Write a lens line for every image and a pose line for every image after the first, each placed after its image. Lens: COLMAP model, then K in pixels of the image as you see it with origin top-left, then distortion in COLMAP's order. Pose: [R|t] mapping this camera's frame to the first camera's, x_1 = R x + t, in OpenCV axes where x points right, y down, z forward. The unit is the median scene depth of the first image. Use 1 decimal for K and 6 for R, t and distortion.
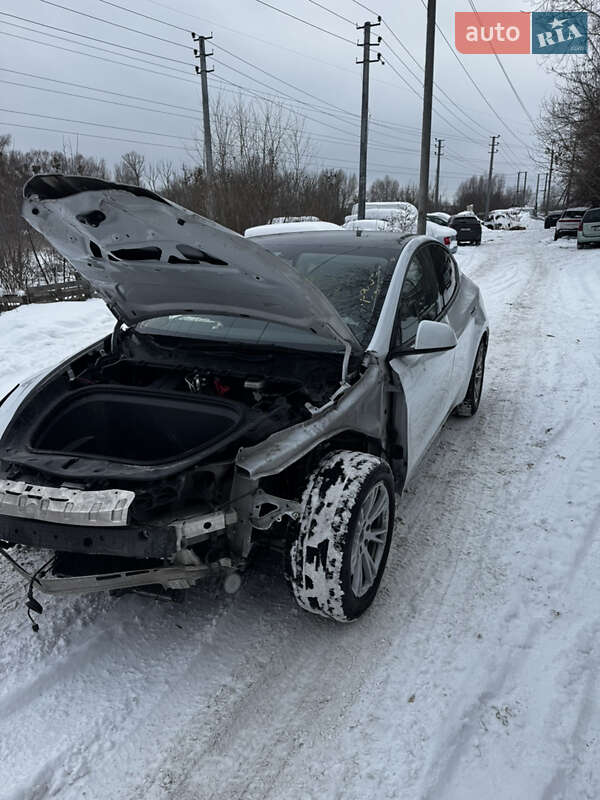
lens RADIAL K [[567.9, 0, 300.7], [0, 567.9, 388.2], [0, 0, 1]] dist [0.078239, -0.086296]
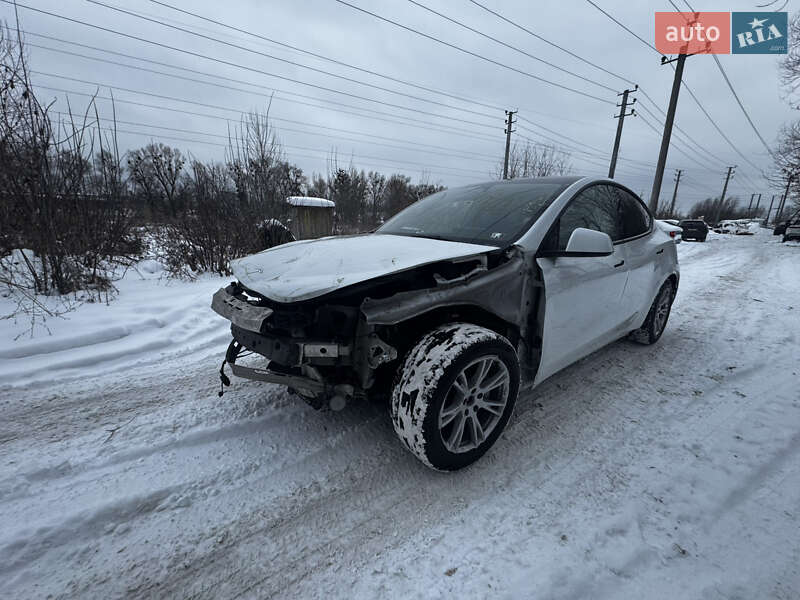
lens RADIAL K [[319.2, 0, 400.0], [0, 319.2, 300.0], [0, 0, 1]] dist [0.000725, 0.000381]
pose [[0.891050, 0.140001, -0.431776, 0.229801], [-0.159919, 0.987080, -0.009967, 0.095294], [0.424802, 0.077930, 0.901926, 0.373852]]
